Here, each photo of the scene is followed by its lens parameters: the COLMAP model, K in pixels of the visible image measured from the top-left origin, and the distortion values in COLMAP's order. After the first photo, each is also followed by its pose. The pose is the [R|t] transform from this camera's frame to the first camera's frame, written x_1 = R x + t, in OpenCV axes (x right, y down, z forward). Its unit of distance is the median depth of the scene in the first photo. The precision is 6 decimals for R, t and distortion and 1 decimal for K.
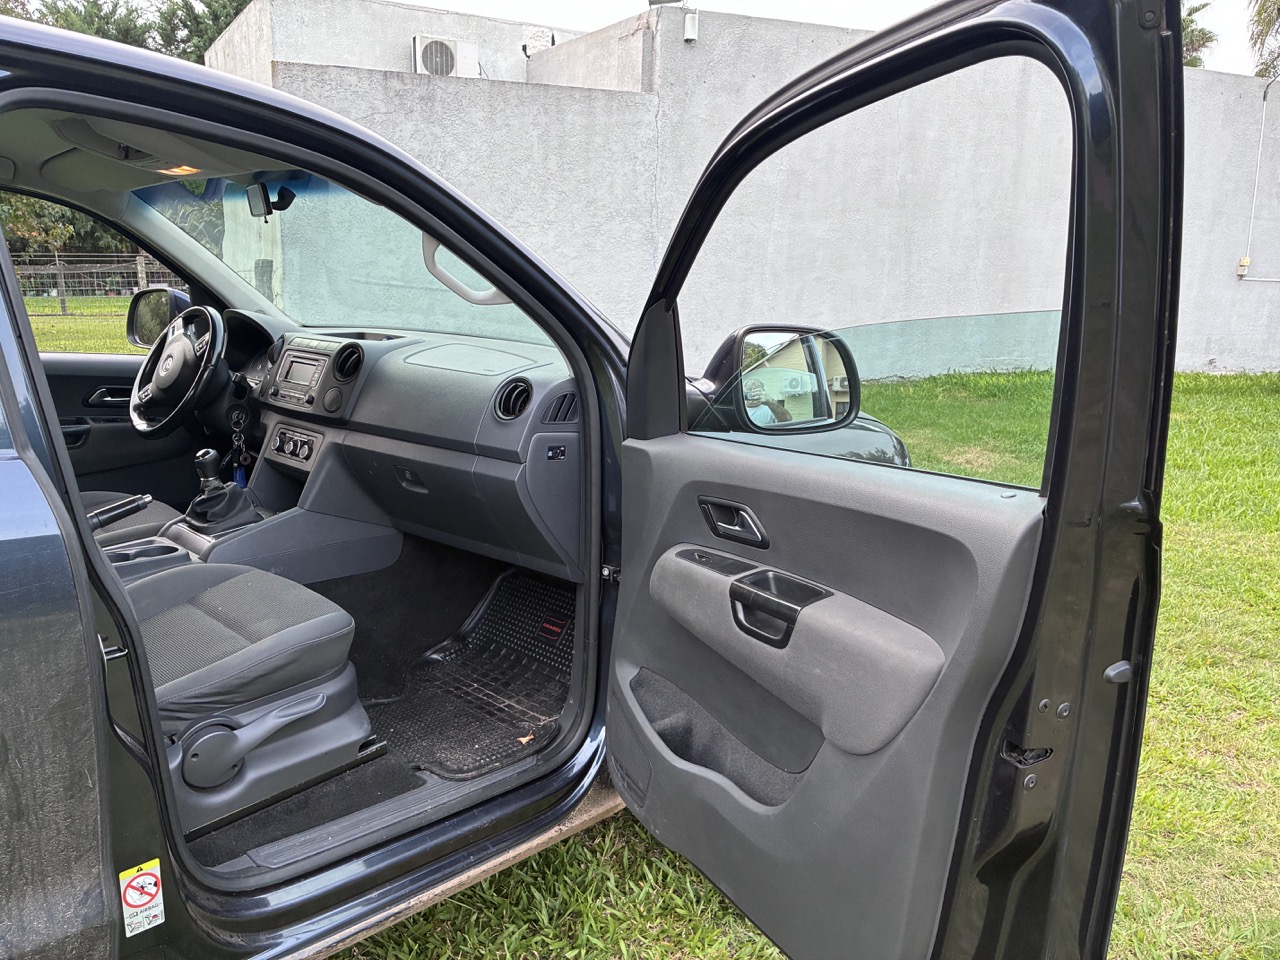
lens RADIAL K [[961.8, 0, 618.7], [0, 961.8, 485.0], [0, 0, 1]] dist [0.066383, -0.075862]
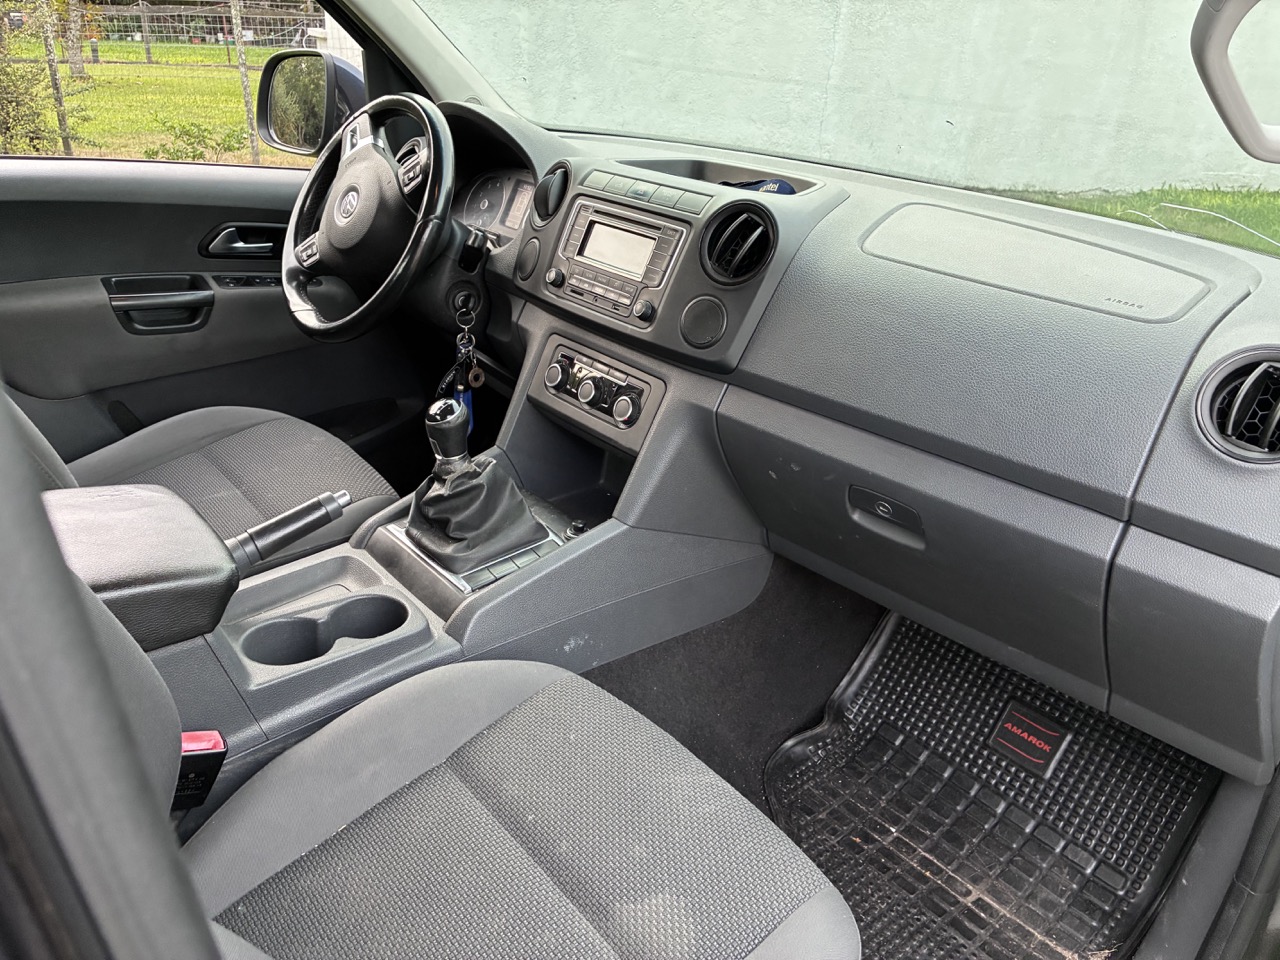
lens RADIAL K [[953.7, 0, 640.0], [0, 953.7, 480.0], [0, 0, 1]] dist [0.064947, -0.066232]
pose [[0.996168, 0.070376, -0.051929, -0.261857], [-0.057872, 0.975566, 0.211949, -0.097616], [0.065577, -0.208132, 0.975900, 0.447469]]
